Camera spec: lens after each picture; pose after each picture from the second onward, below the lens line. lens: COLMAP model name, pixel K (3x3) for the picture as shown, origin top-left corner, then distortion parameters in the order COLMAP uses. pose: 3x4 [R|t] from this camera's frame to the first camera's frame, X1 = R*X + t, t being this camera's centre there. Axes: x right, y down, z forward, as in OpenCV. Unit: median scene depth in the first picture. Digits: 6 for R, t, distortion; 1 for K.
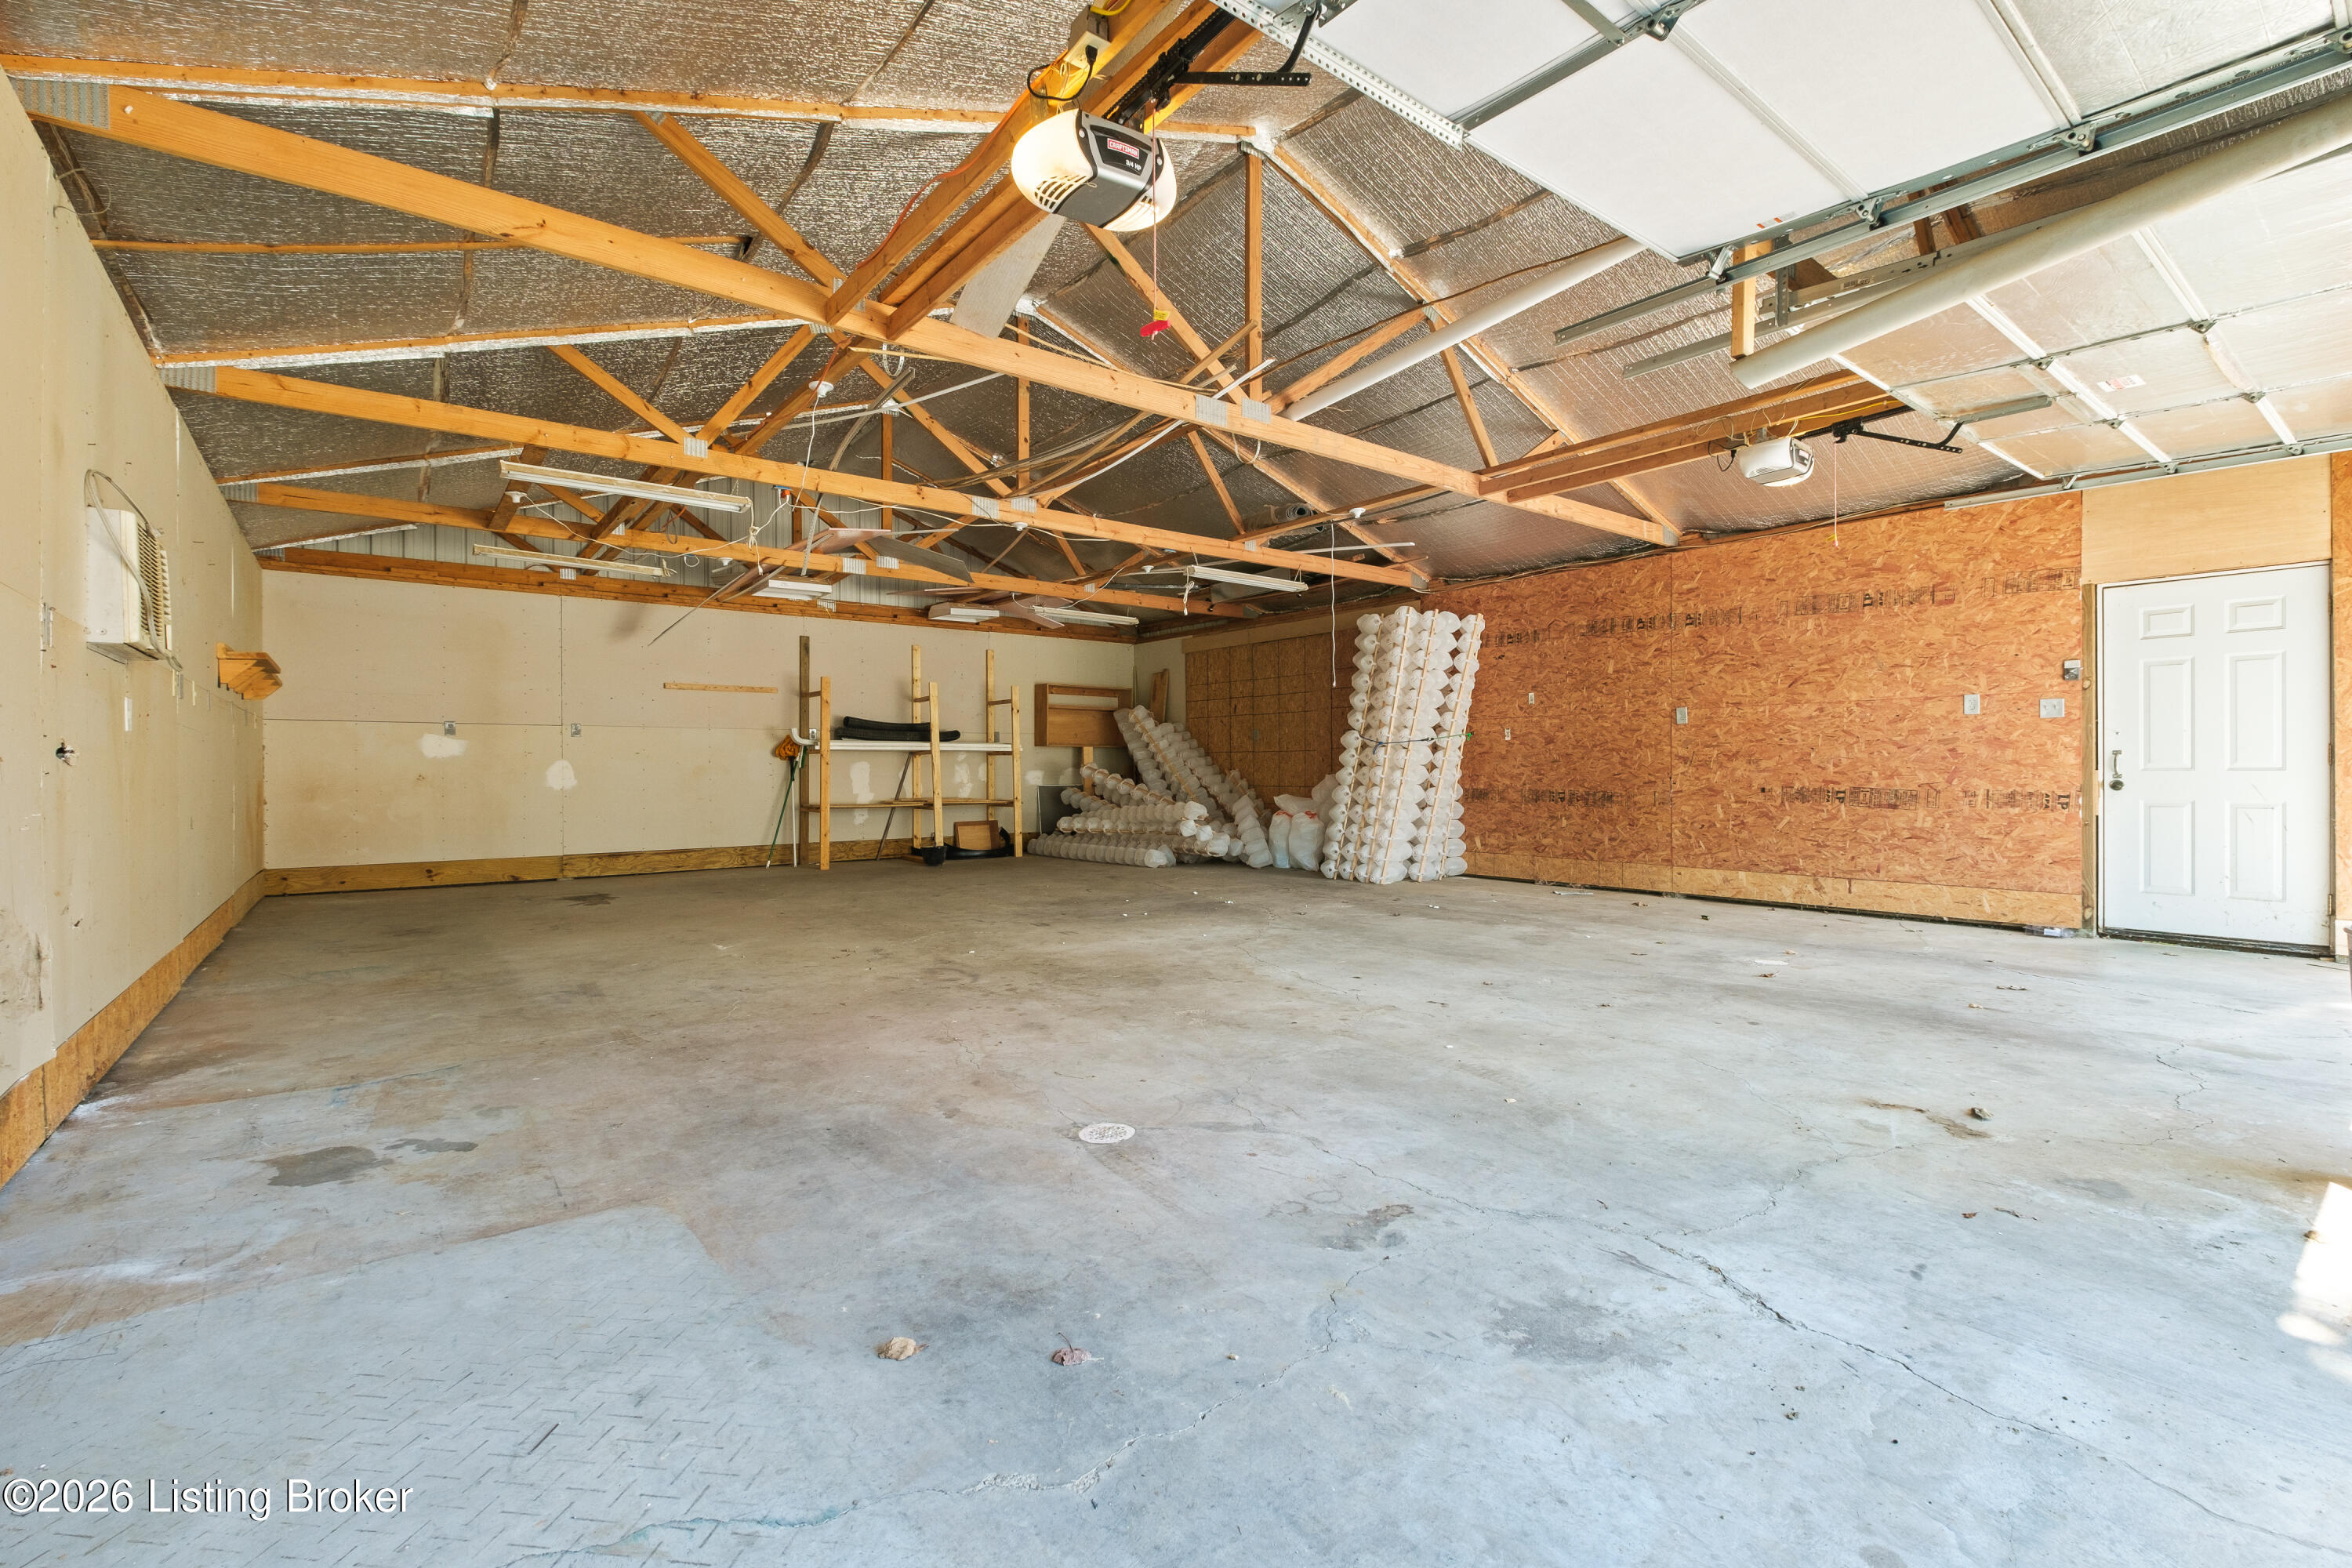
lens RADIAL K [[1043.7, 0, 1161.3], [0, 1043.7, 773.4], [0, 0, 1]] dist [-0.000856, -0.002173]
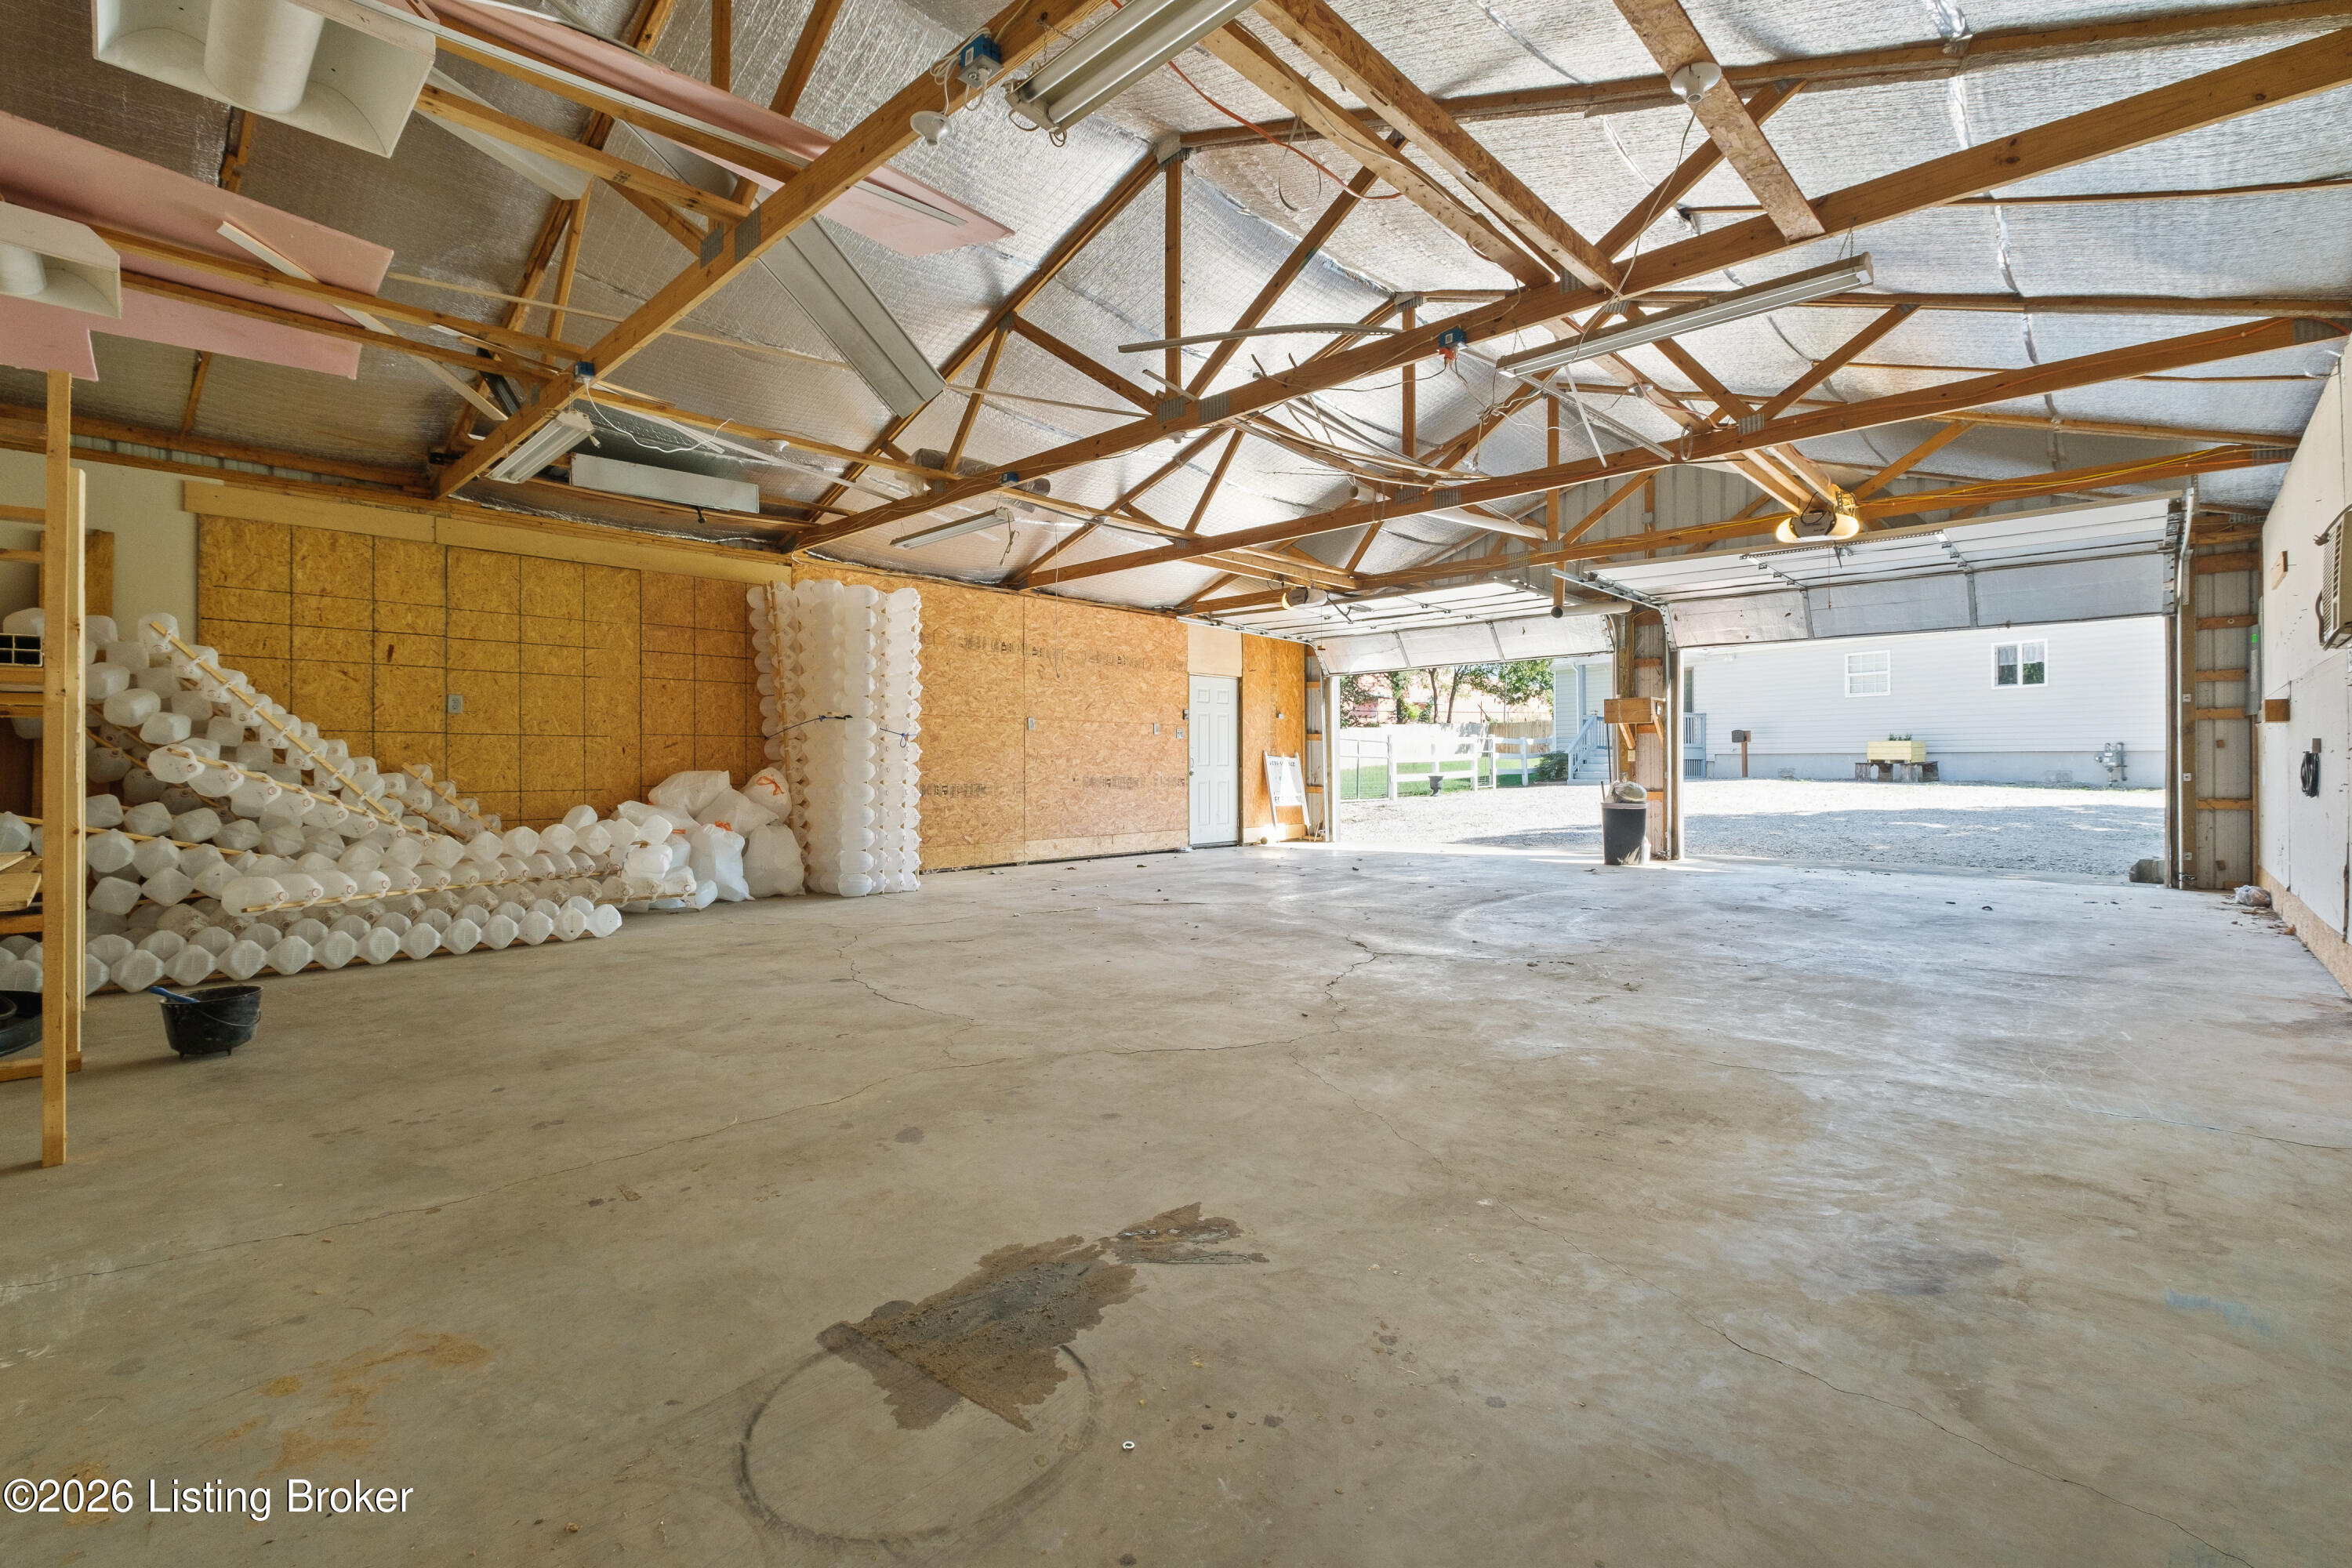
lens RADIAL K [[1043.7, 0, 1187.2], [0, 1043.7, 778.8], [0, 0, 1]] dist [-0.000856, -0.002173]
pose [[-0.165634, -0.007506, 0.986159, -0.655447], [0.006834, 0.999938, 0.008758, 0.002511], [-0.986164, 0.008190, -0.165572, 0.828512]]
